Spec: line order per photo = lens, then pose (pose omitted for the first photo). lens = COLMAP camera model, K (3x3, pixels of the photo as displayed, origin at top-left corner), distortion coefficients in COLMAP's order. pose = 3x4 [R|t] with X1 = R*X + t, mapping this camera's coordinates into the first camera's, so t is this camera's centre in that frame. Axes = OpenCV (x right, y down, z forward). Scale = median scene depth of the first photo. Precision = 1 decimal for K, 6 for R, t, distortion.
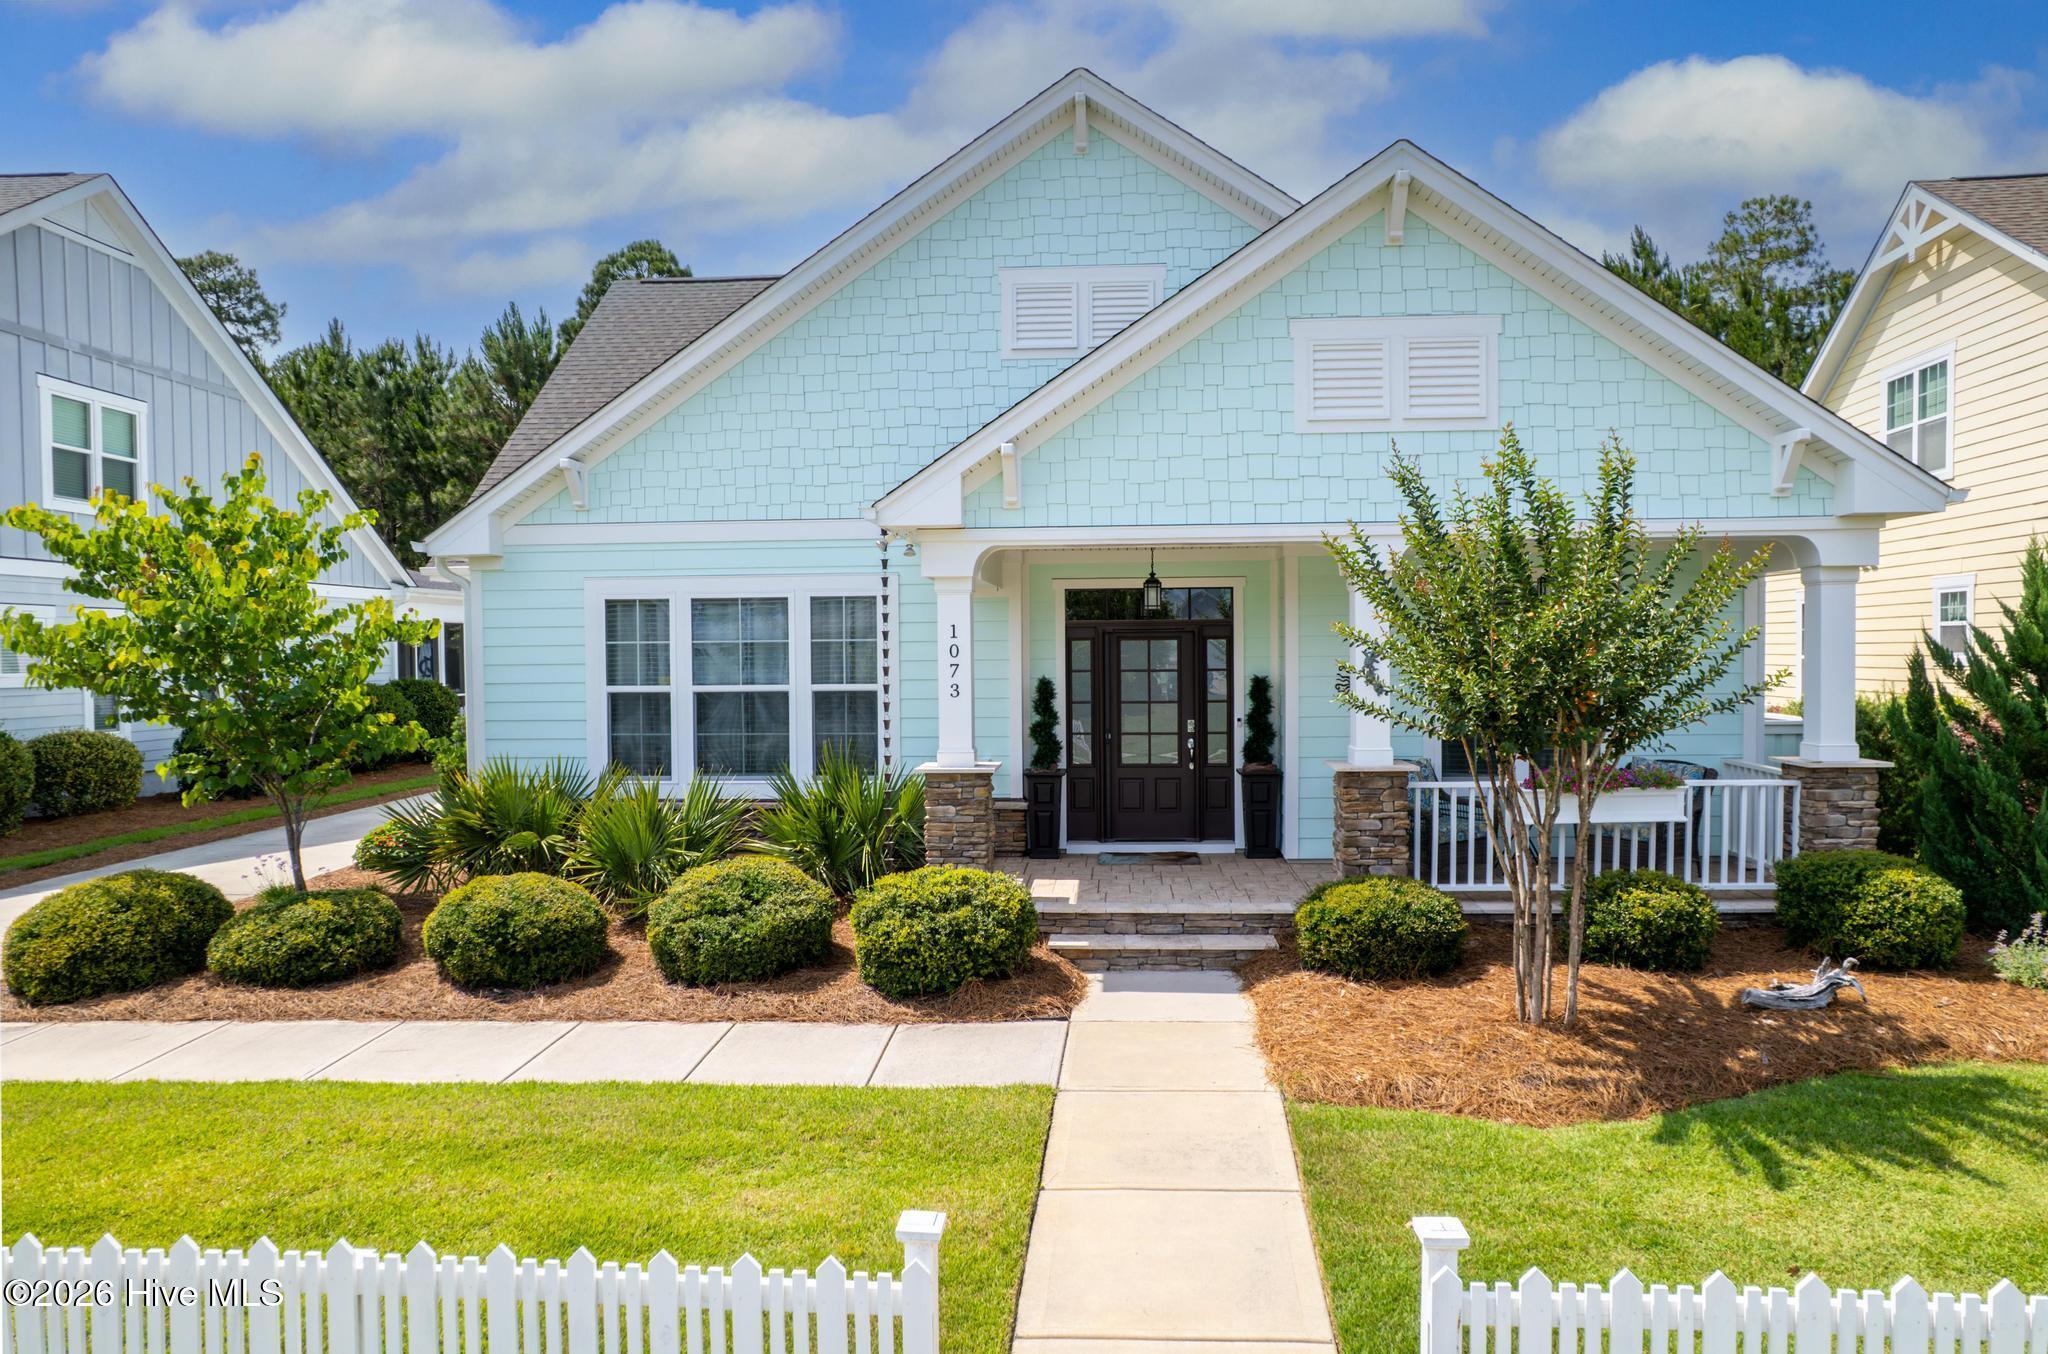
lens RADIAL K [[1313.8, 0, 1025.7], [0, 1313.8, 690.6], [0, 0, 1]] dist [-0.025997, 0.003230]
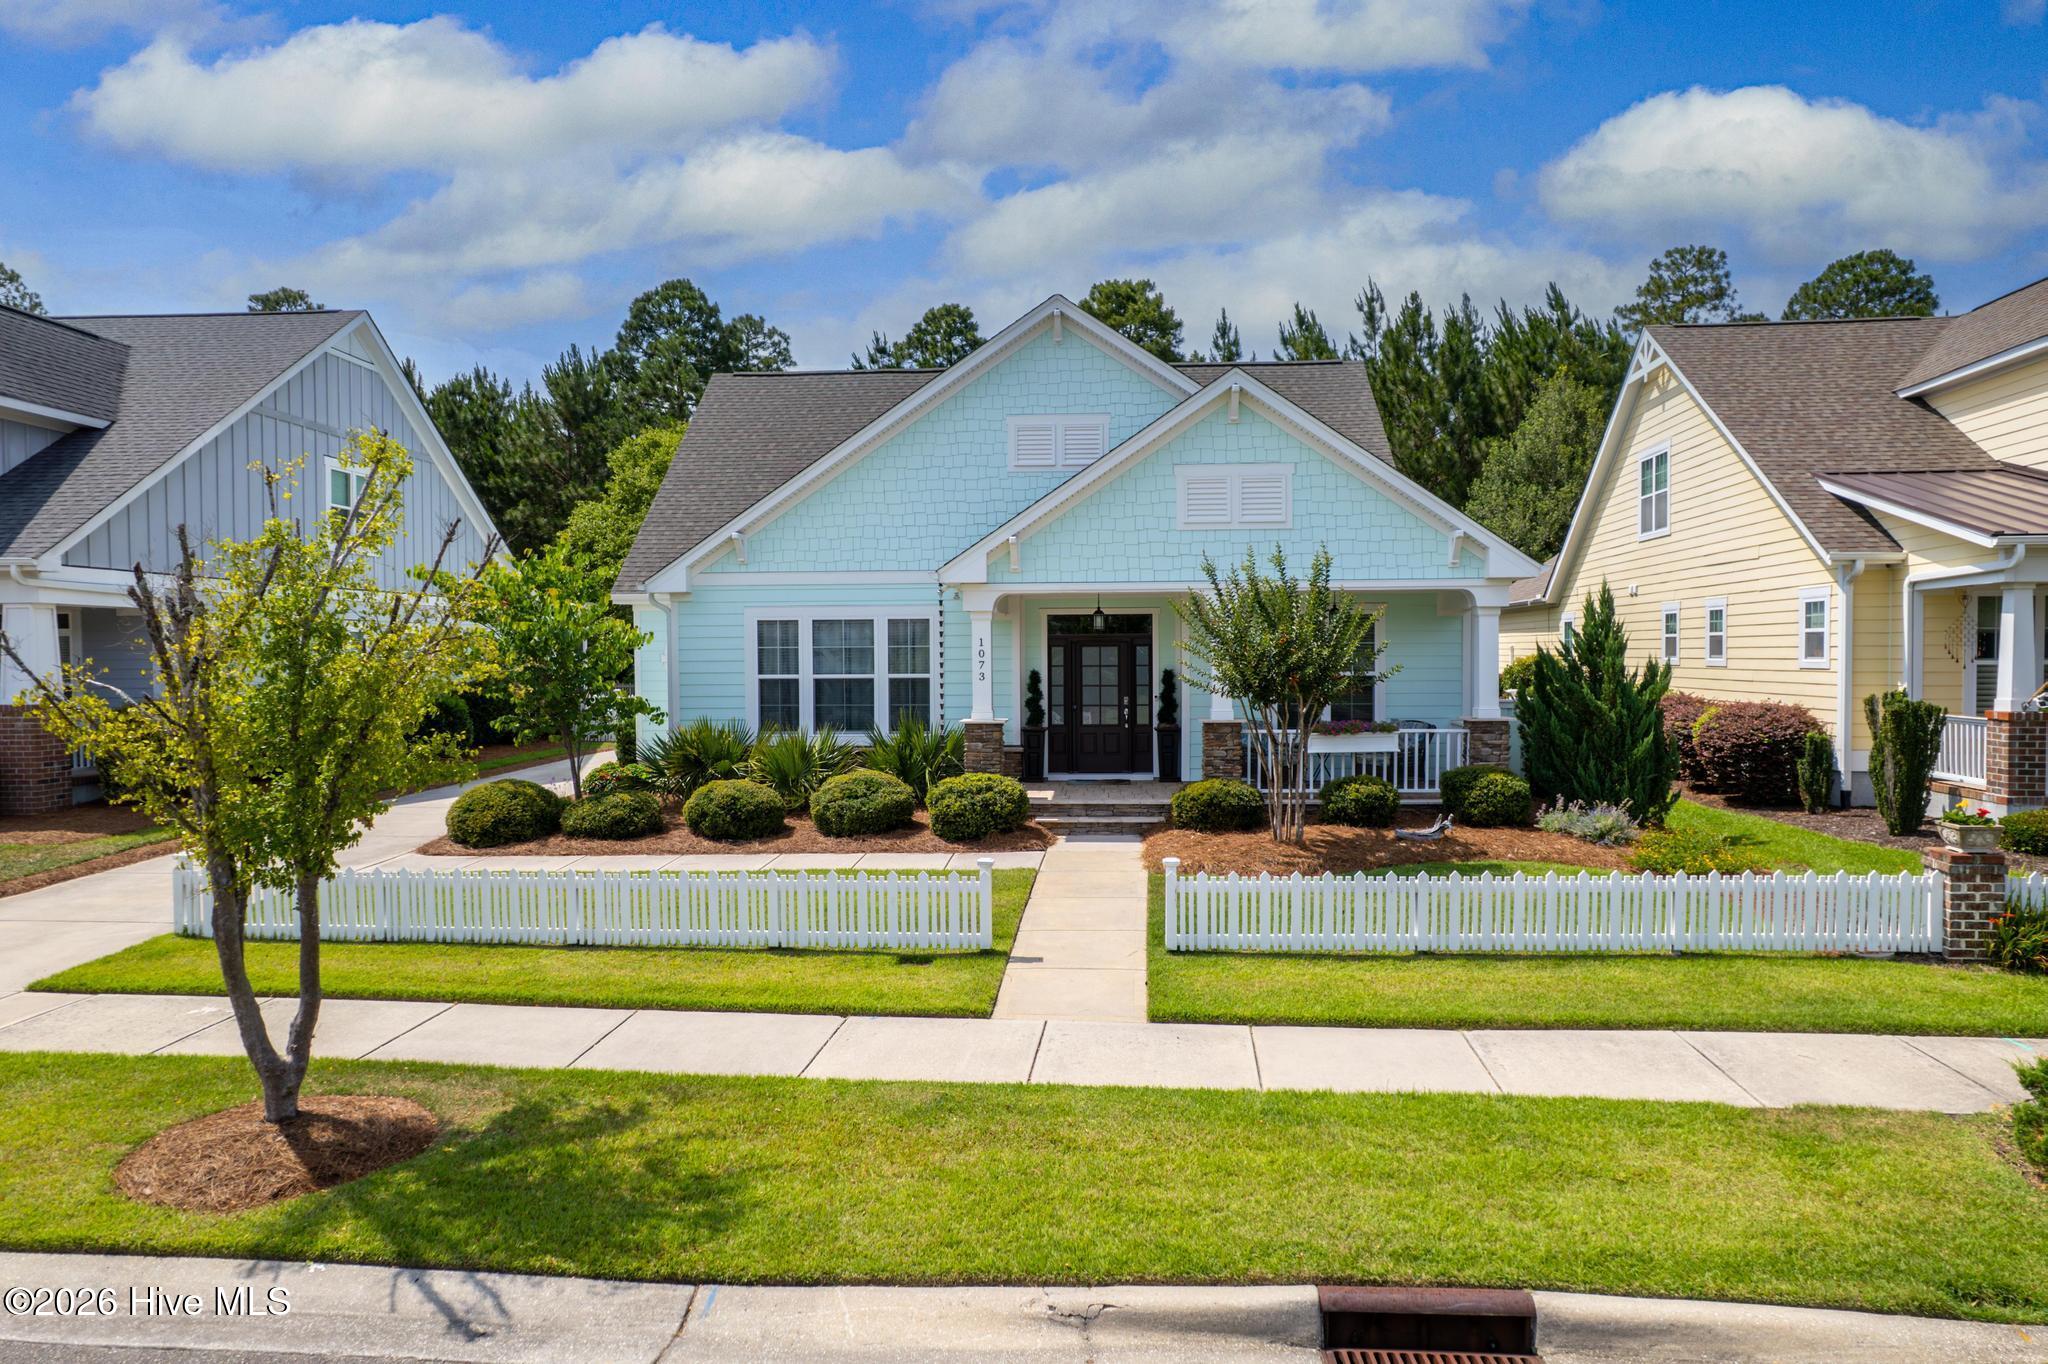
lens RADIAL K [[1326.9, 0, 1026.4], [0, 1326.9, 683.4], [0, 0, 1]] dist [-0.048330, 0.033878]
pose [[0.999985, 0.002790, 0.004619, -0.003074], [-0.002759, 0.999975, -0.006555, 0.019049], [-0.004637, 0.006542, 0.999968, -0.695355]]
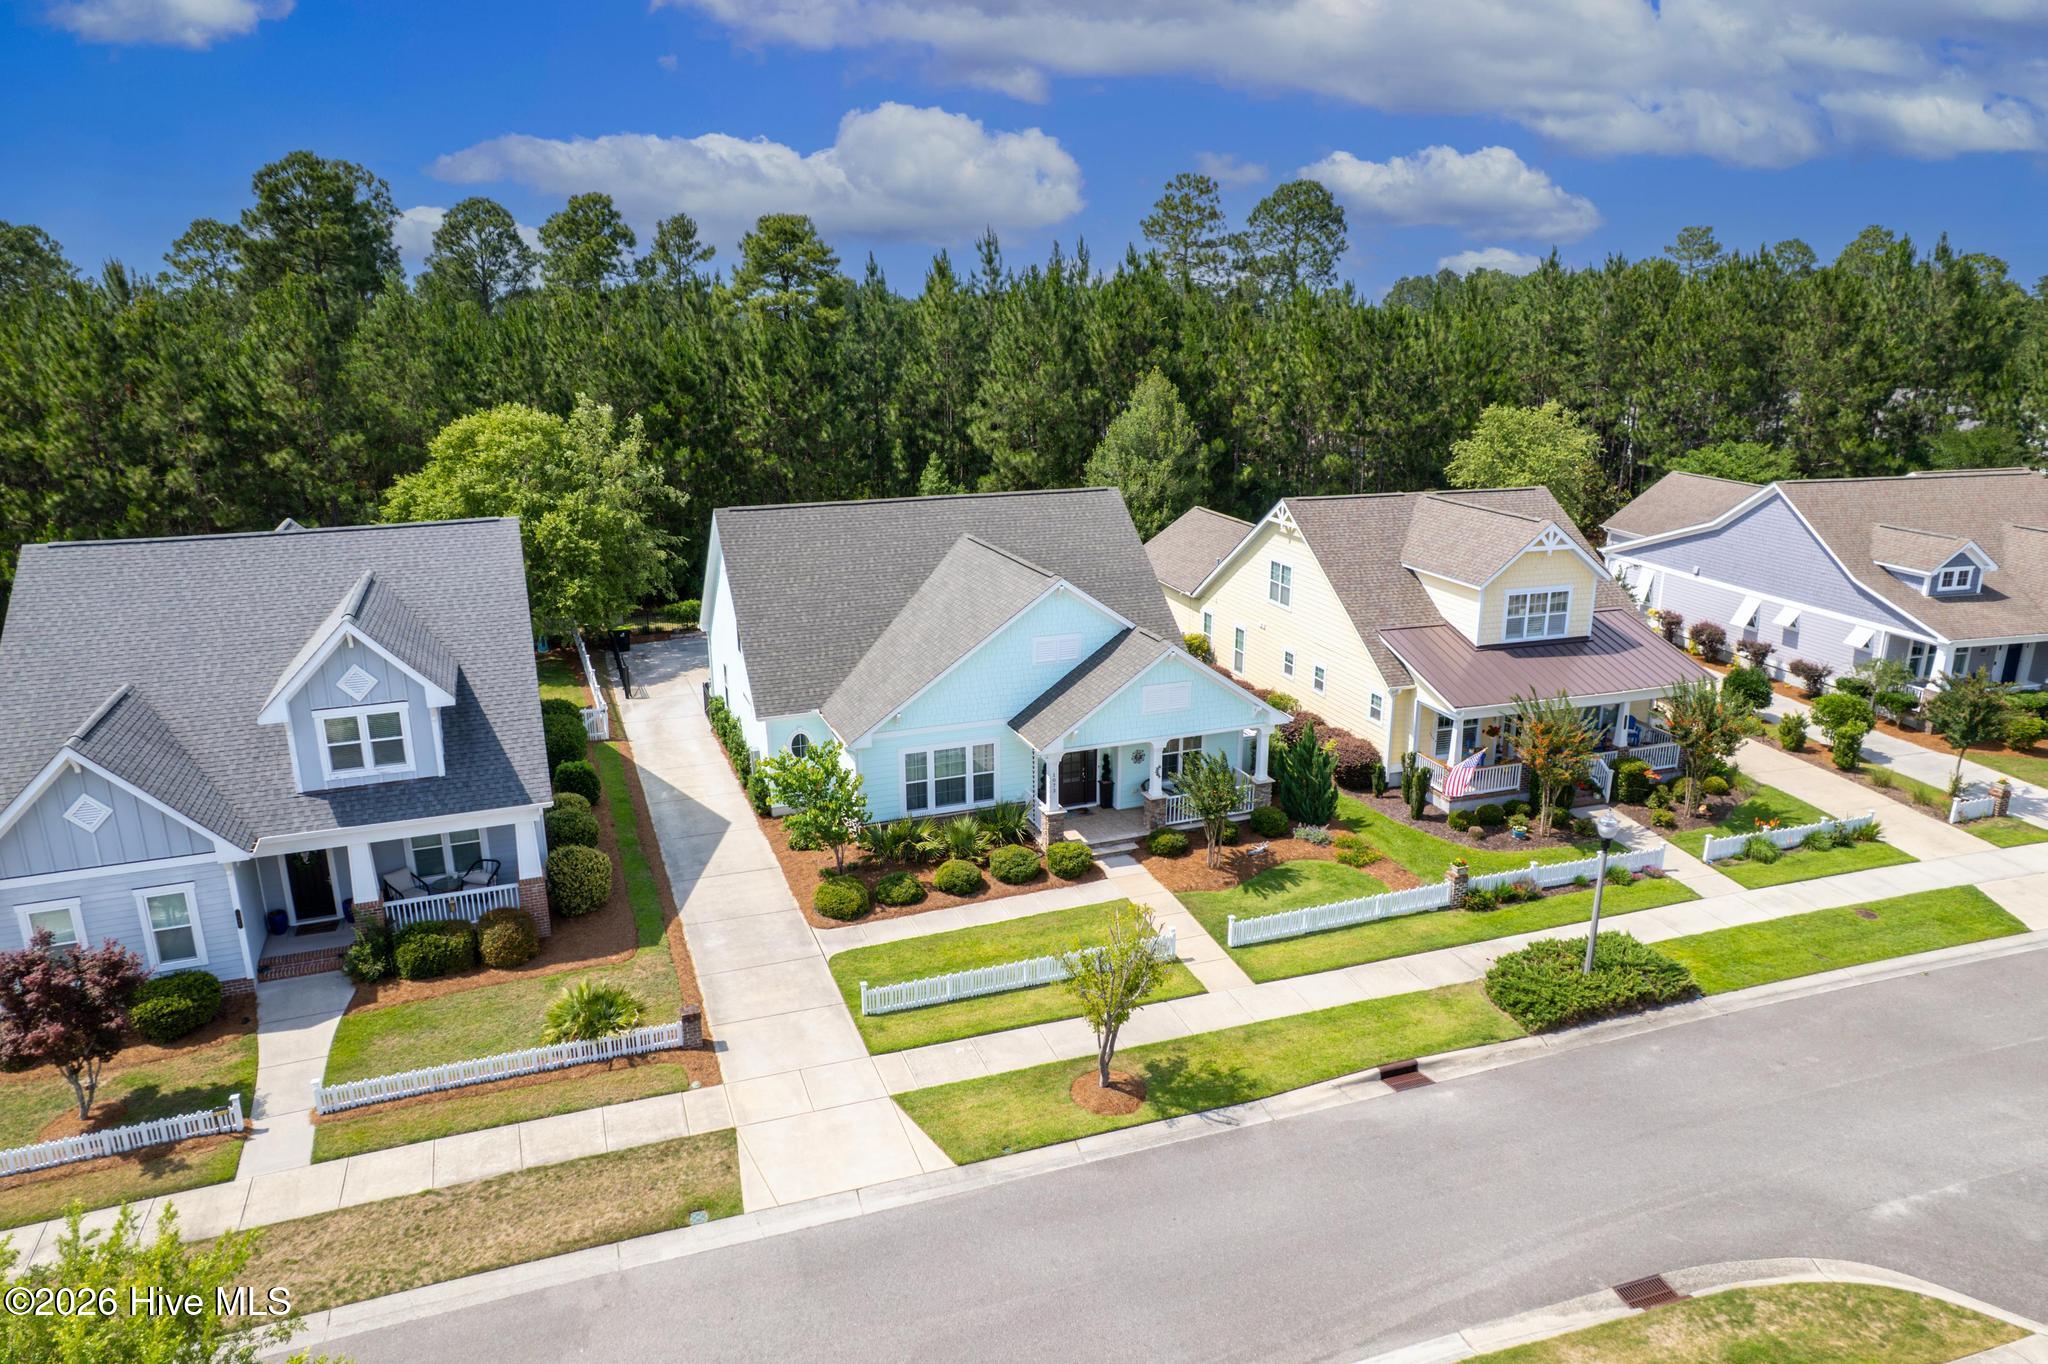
lens RADIAL K [[1326.9, 0, 1036.3], [0, 1326.9, 689.6], [0, 0, 1]] dist [-0.048330, 0.033878]
pose [[0.904485, -0.107413, 0.412758, -1.449527], [0.004588, 0.970162, 0.242413, -1.062002], [-0.426481, -0.217365, 0.877990, -1.939787]]
